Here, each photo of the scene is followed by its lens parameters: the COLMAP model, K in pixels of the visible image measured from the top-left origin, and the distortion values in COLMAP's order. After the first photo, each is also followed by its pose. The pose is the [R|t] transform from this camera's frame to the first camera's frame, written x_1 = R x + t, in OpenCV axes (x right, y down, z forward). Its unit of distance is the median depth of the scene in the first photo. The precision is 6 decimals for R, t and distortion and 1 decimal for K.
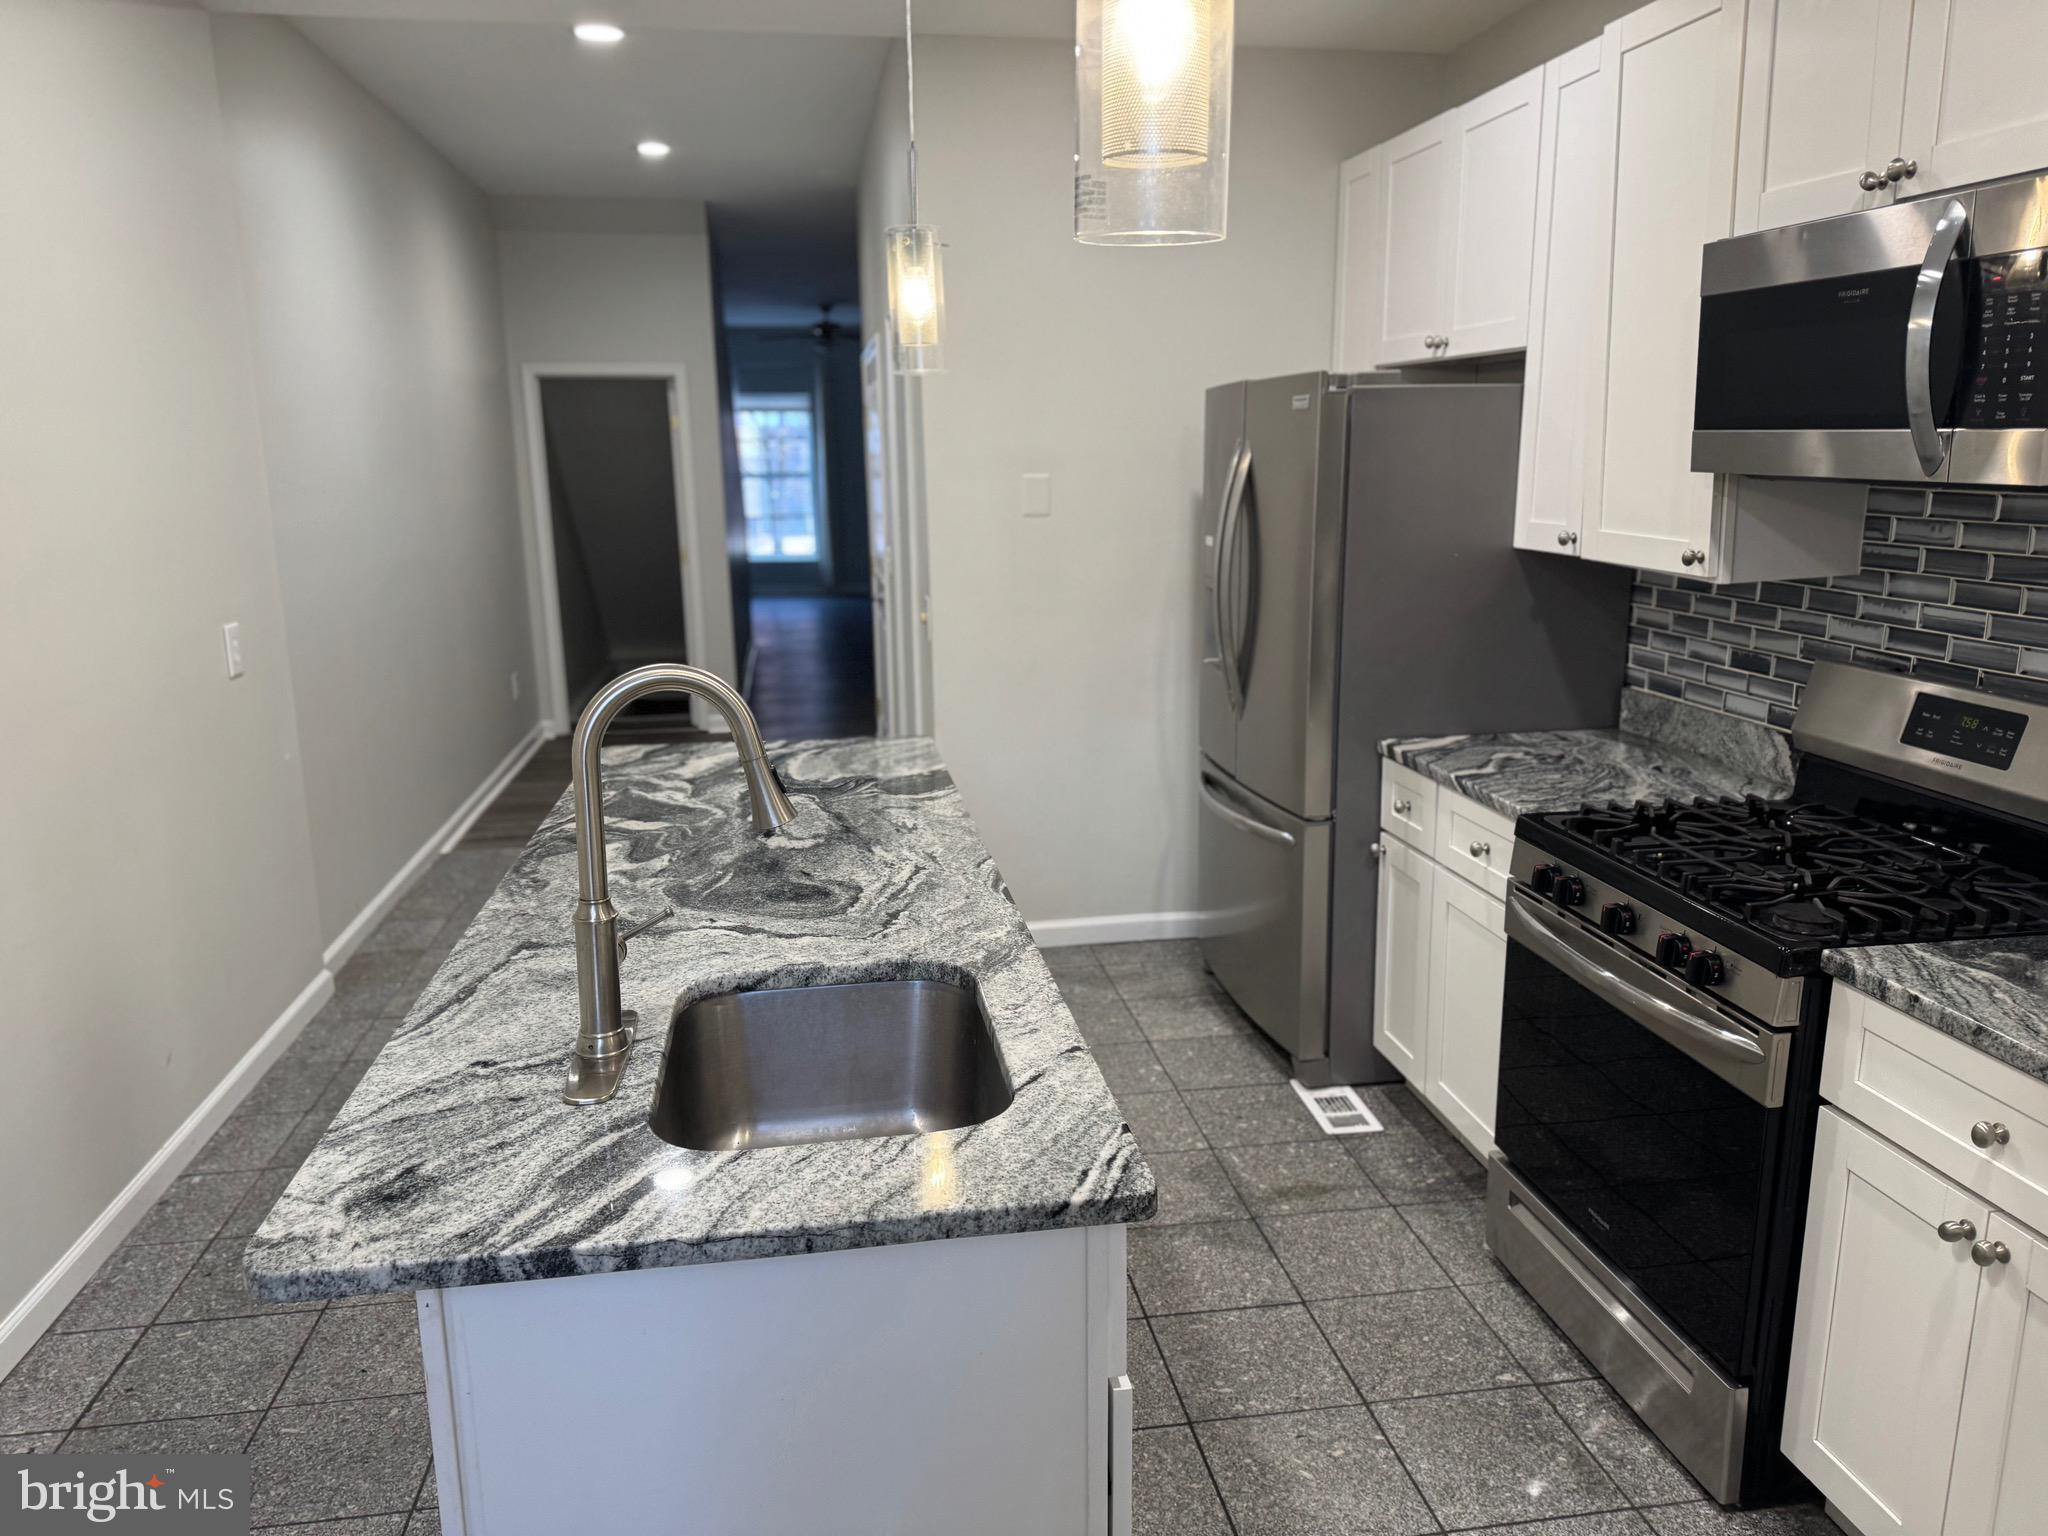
lens RADIAL K [[1449.7, 0, 1013.3], [0, 1449.7, 765.6], [0, 0, 1]] dist [0.065154, -0.084695]
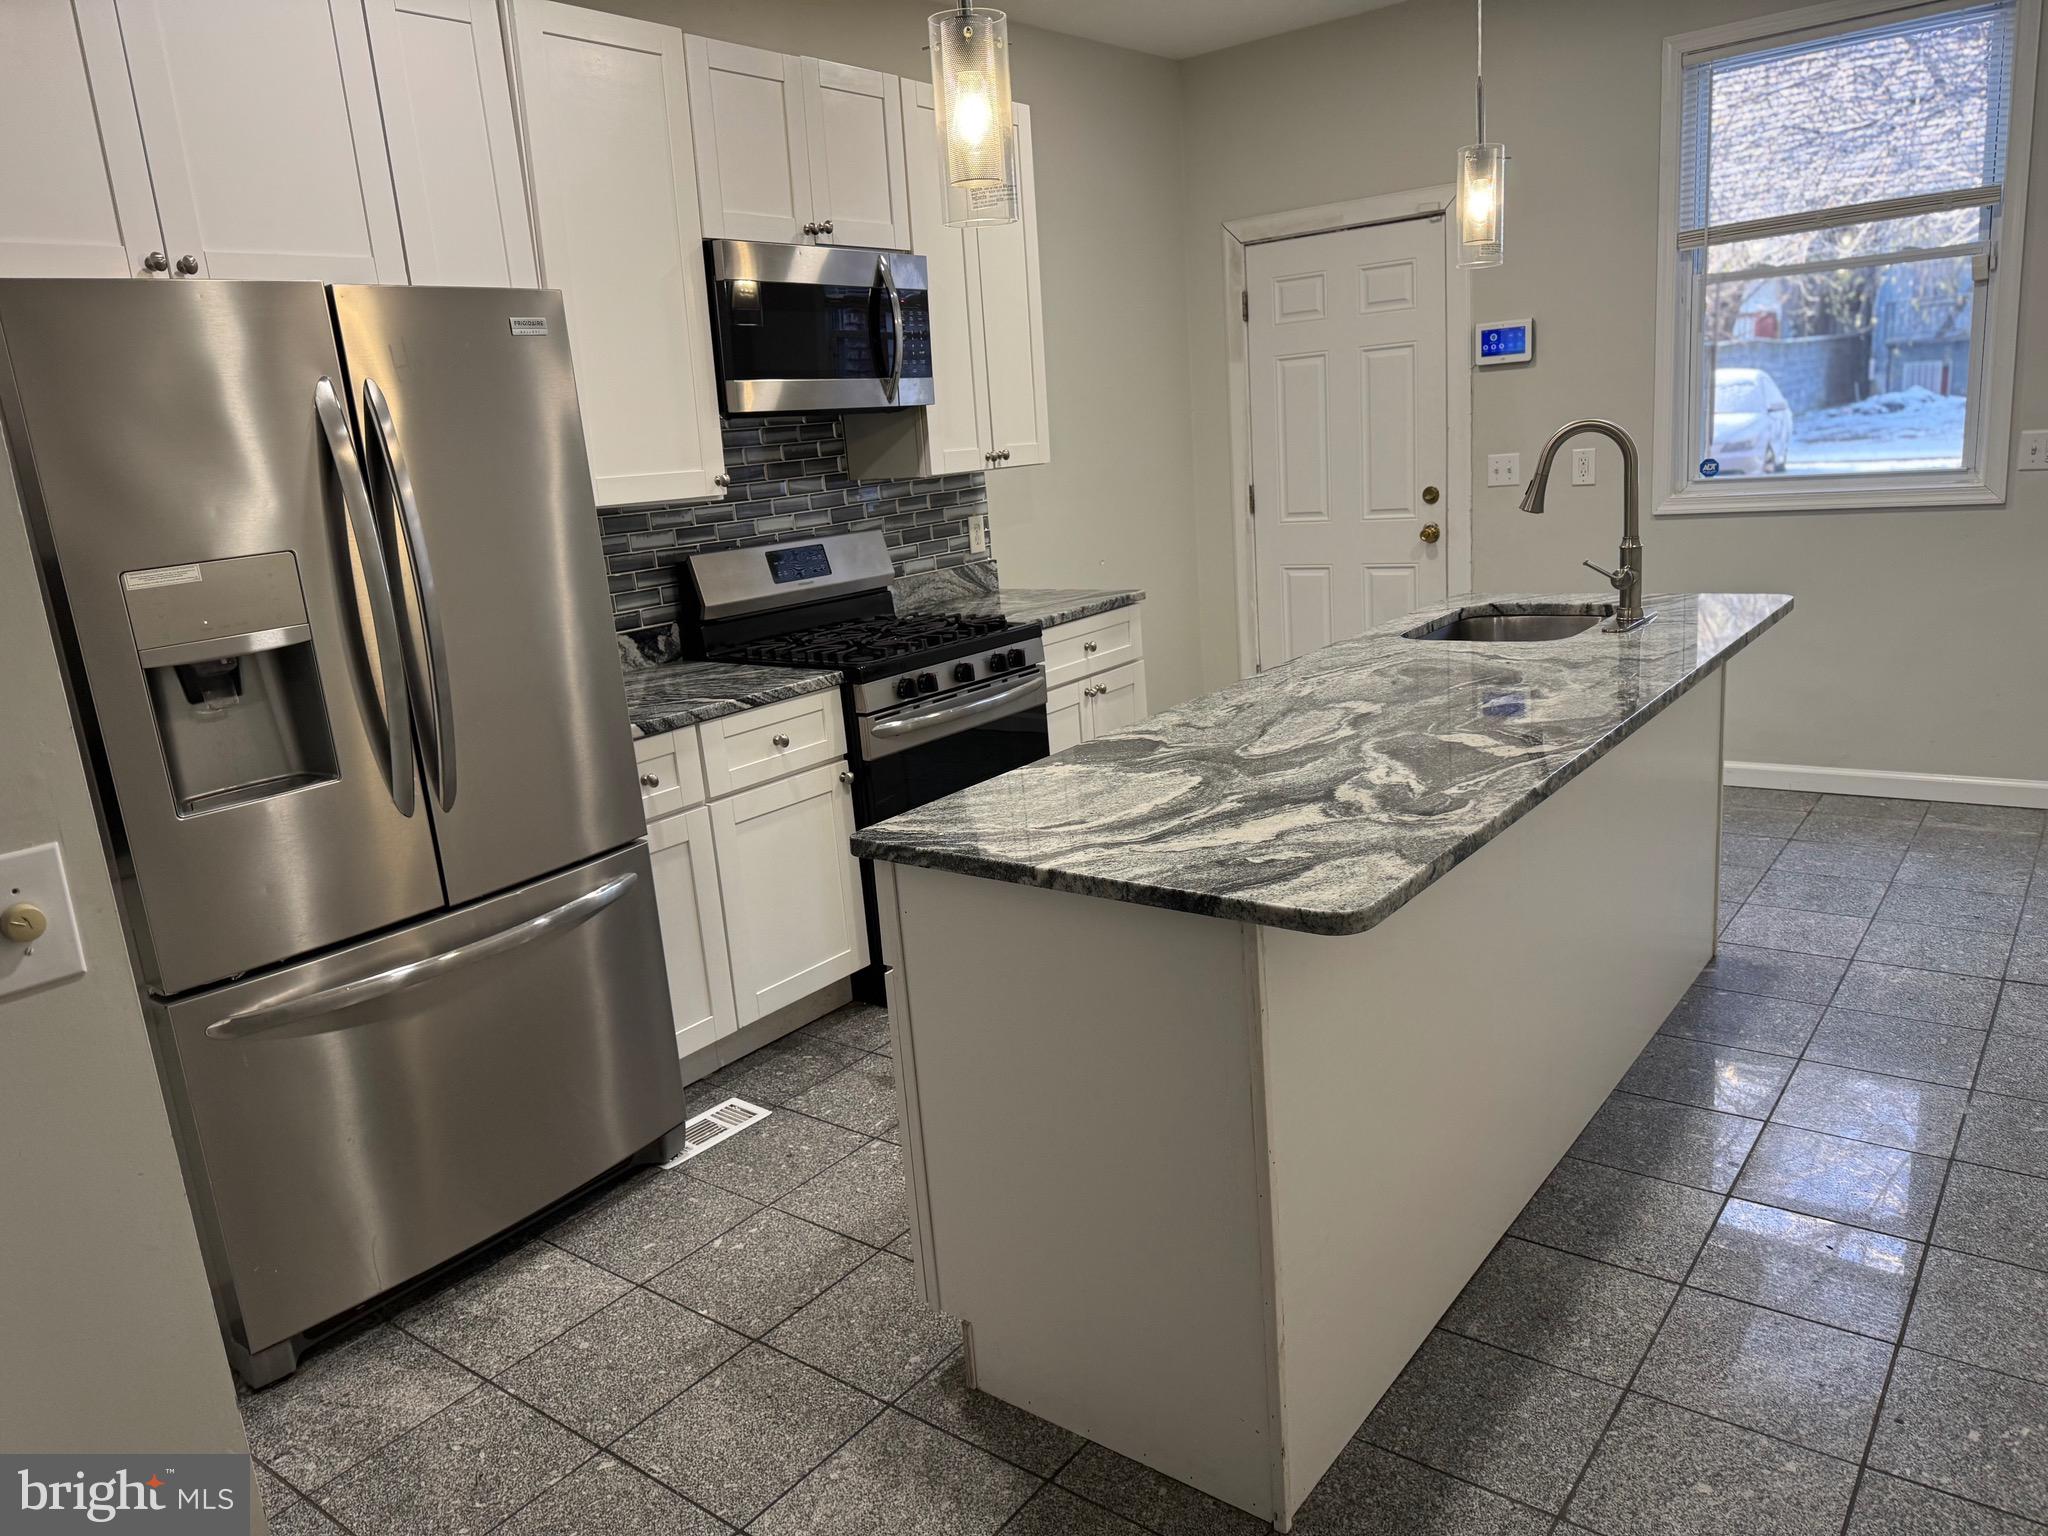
lens RADIAL K [[1449.7, 0, 1020.2], [0, 1449.7, 780.1], [0, 0, 1]] dist [0.065154, -0.084695]
pose [[-0.690104, -0.107735, 0.715646, -0.797412], [0.238814, 0.899567, 0.365714, -0.363469], [-0.683172, 0.423287, -0.595066, 1.973440]]
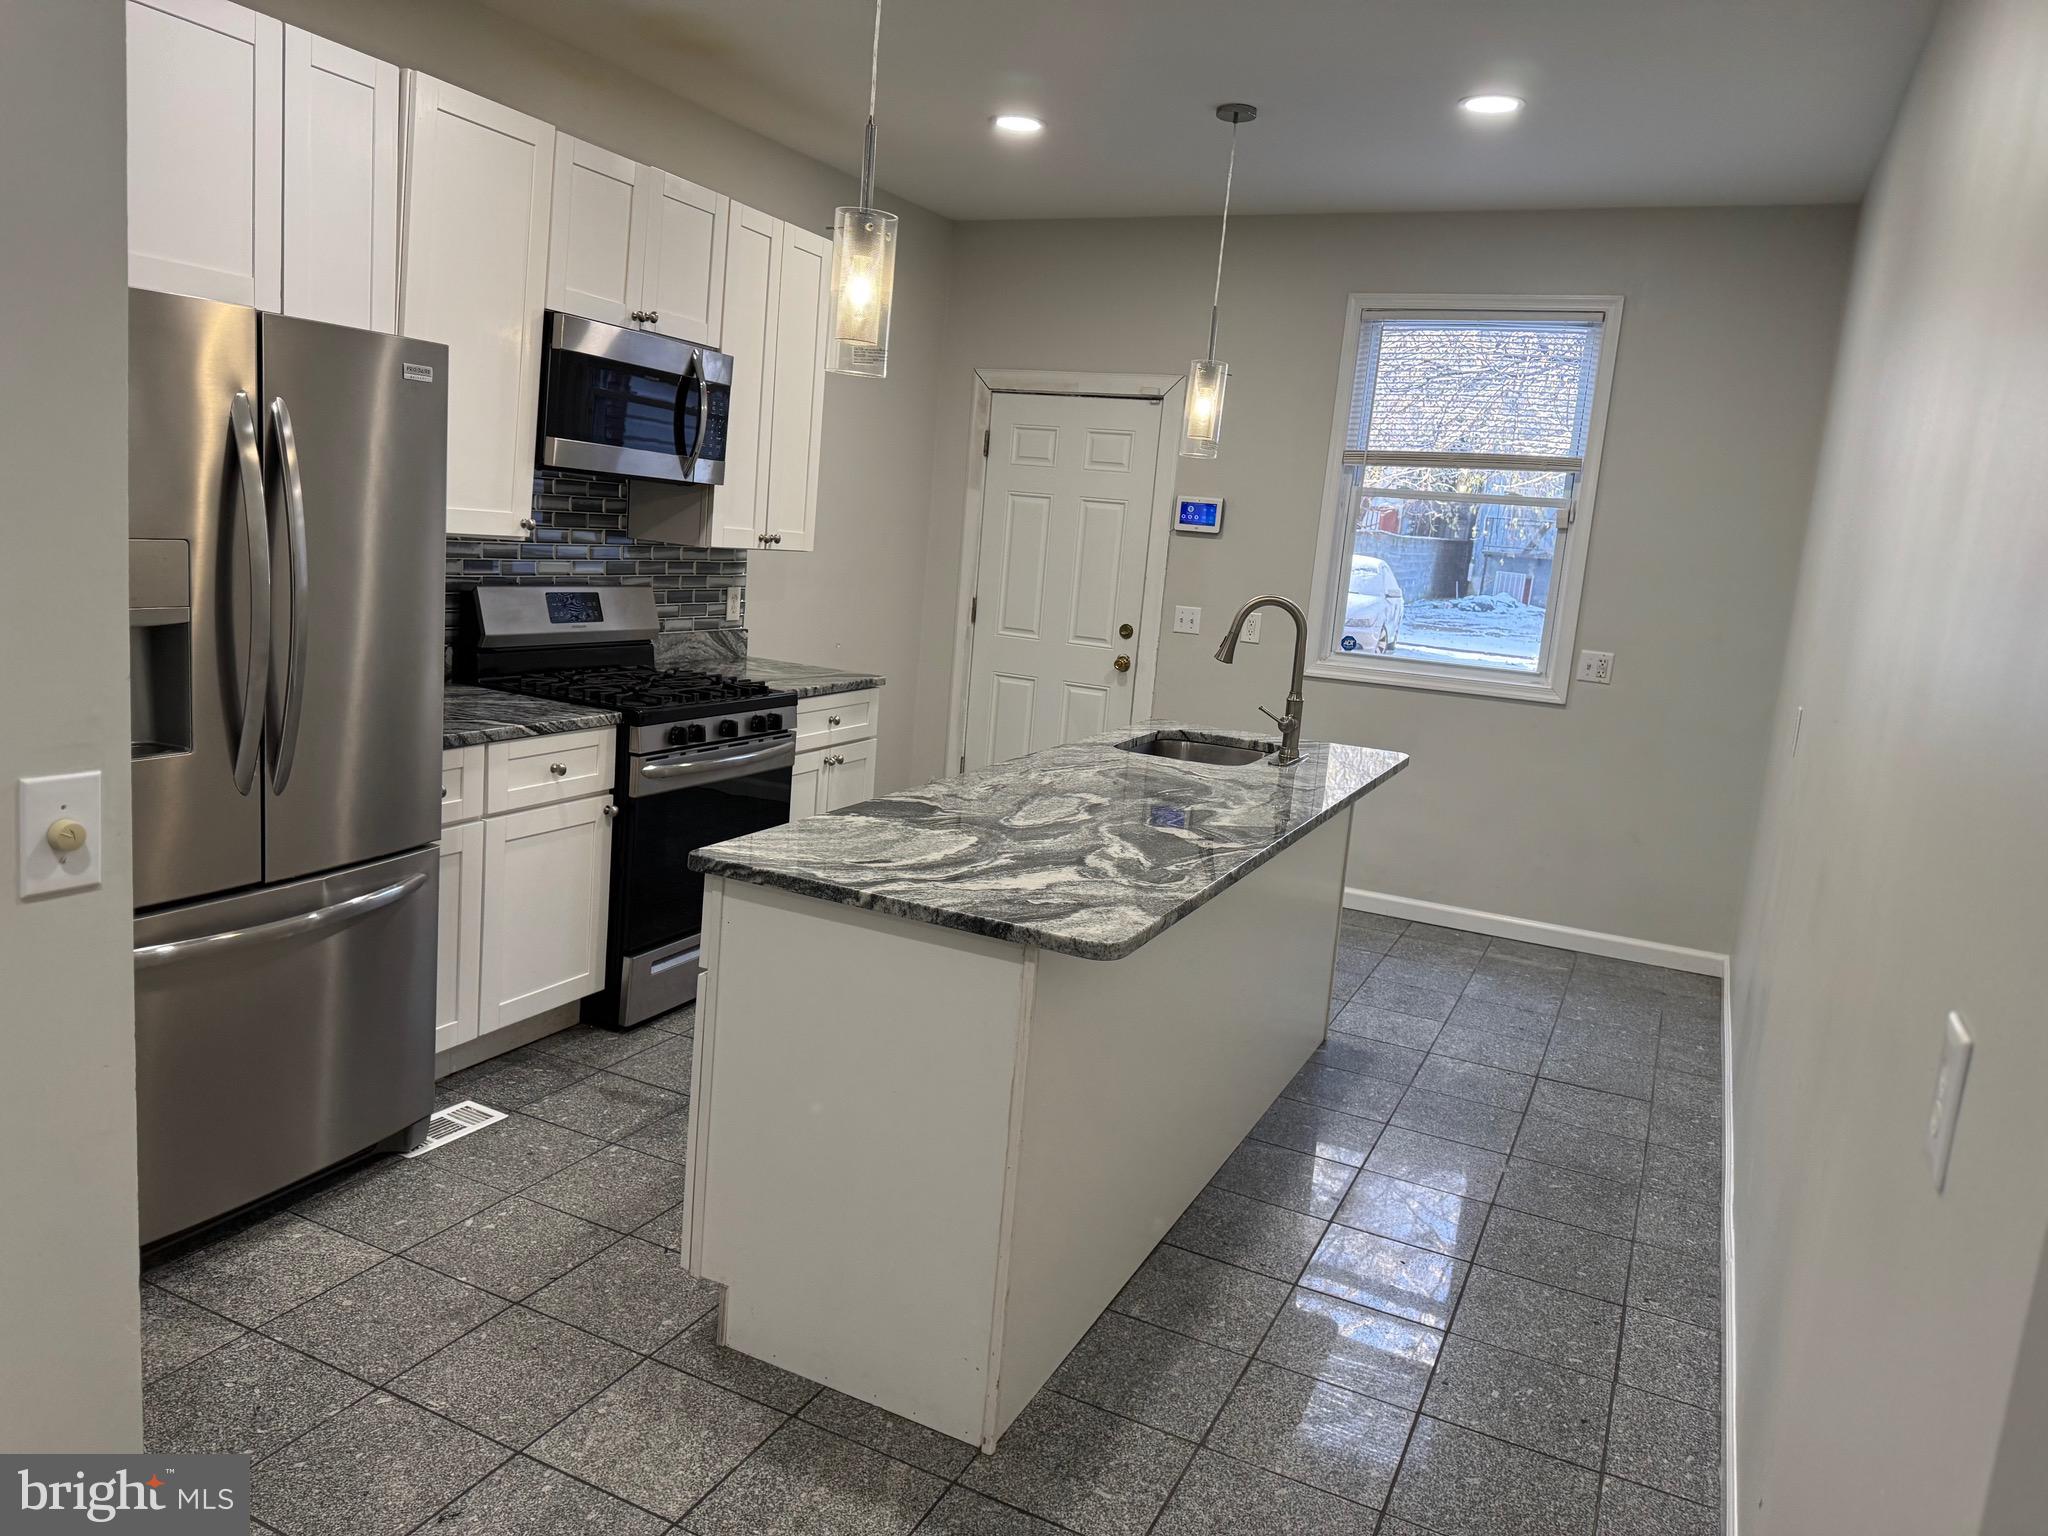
lens RADIAL K [[1449.7, 0, 1014.3], [0, 1449.7, 754.8], [0, 0, 1]] dist [0.065154, -0.084695]
pose [[-0.825443, -0.149645, 0.544288, -0.848428], [0.045949, 0.943208, 0.329009, -0.434460], [-0.562612, 0.296588, -0.771689, 2.188968]]
